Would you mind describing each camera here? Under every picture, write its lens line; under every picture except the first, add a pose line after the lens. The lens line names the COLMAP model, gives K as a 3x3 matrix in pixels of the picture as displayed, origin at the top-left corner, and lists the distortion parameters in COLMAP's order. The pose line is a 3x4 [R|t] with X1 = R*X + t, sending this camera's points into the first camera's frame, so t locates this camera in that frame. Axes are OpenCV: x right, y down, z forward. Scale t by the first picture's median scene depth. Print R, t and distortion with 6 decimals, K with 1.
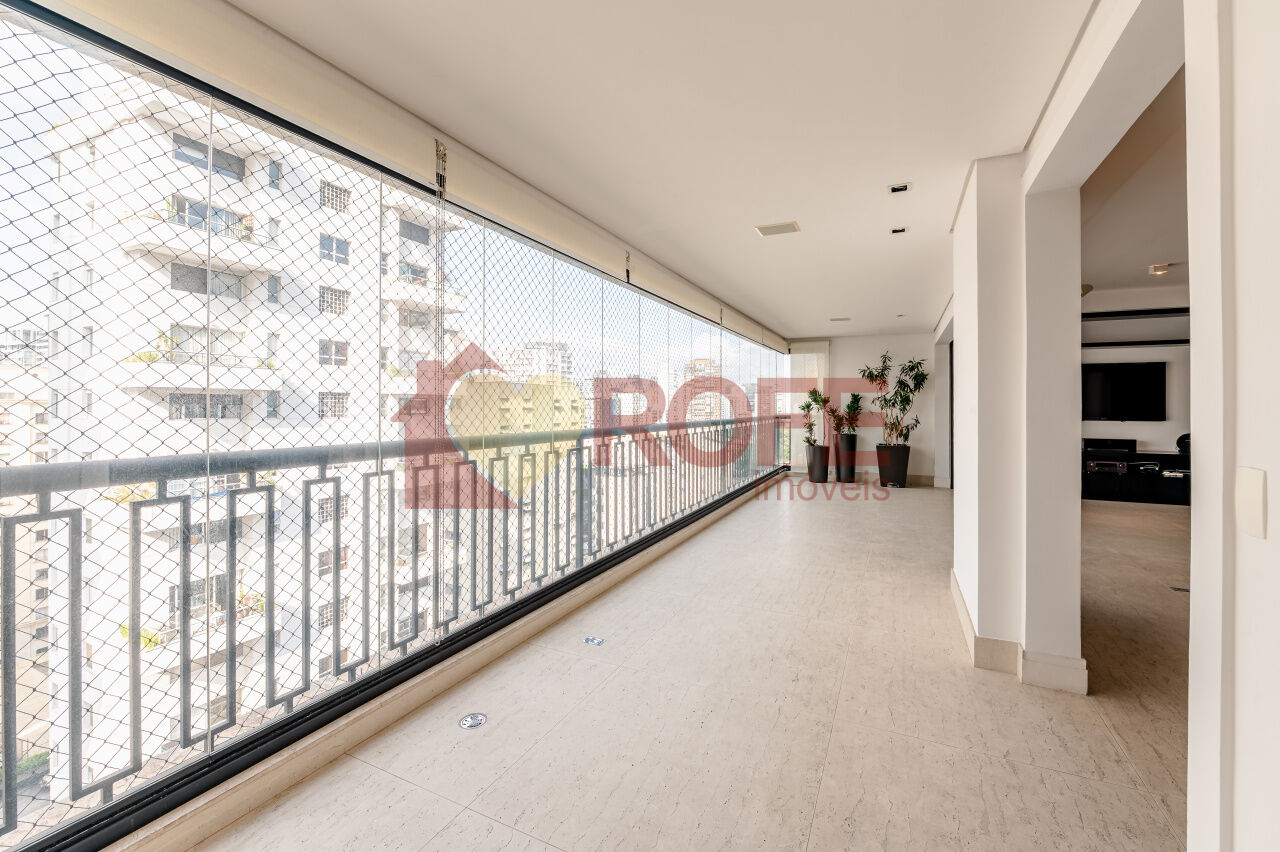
lens RADIAL K [[512.6, 0, 634.4], [0, 512.6, 408.4], [0, 0, 1]] dist [-0.018113, 0.000141]
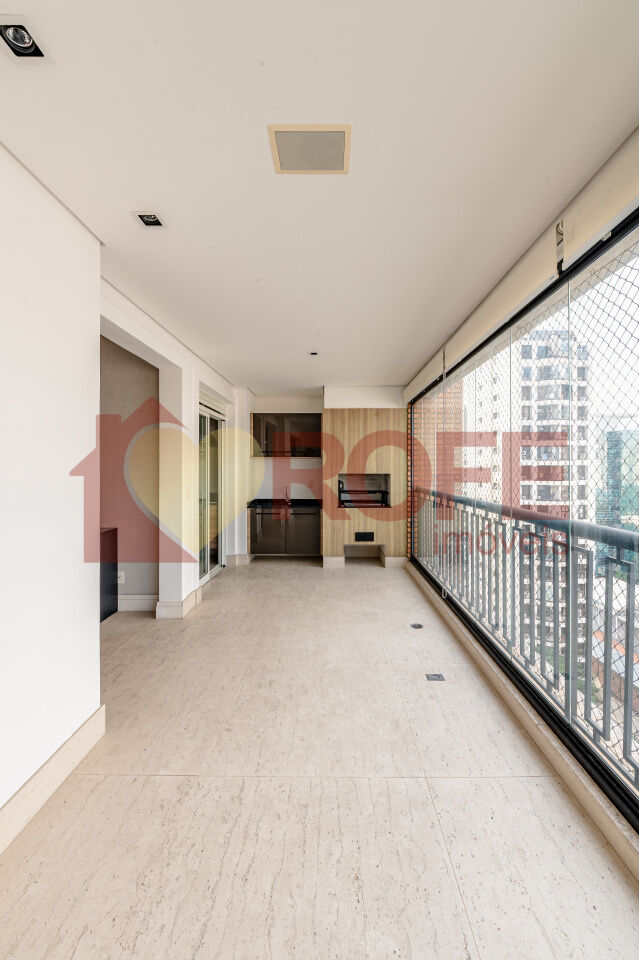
lens RADIAL K [[384.5, 0, 319.5], [0, 384.5, 480.0], [0, 0, 1]] dist [-0.018113, 0.000141]
pose [[-0.902538, 0.008637, -0.430524, 0.582044], [-0.006361, 0.999422, 0.033385, -0.033150], [0.430564, 0.032870, -0.901961, 1.795014]]
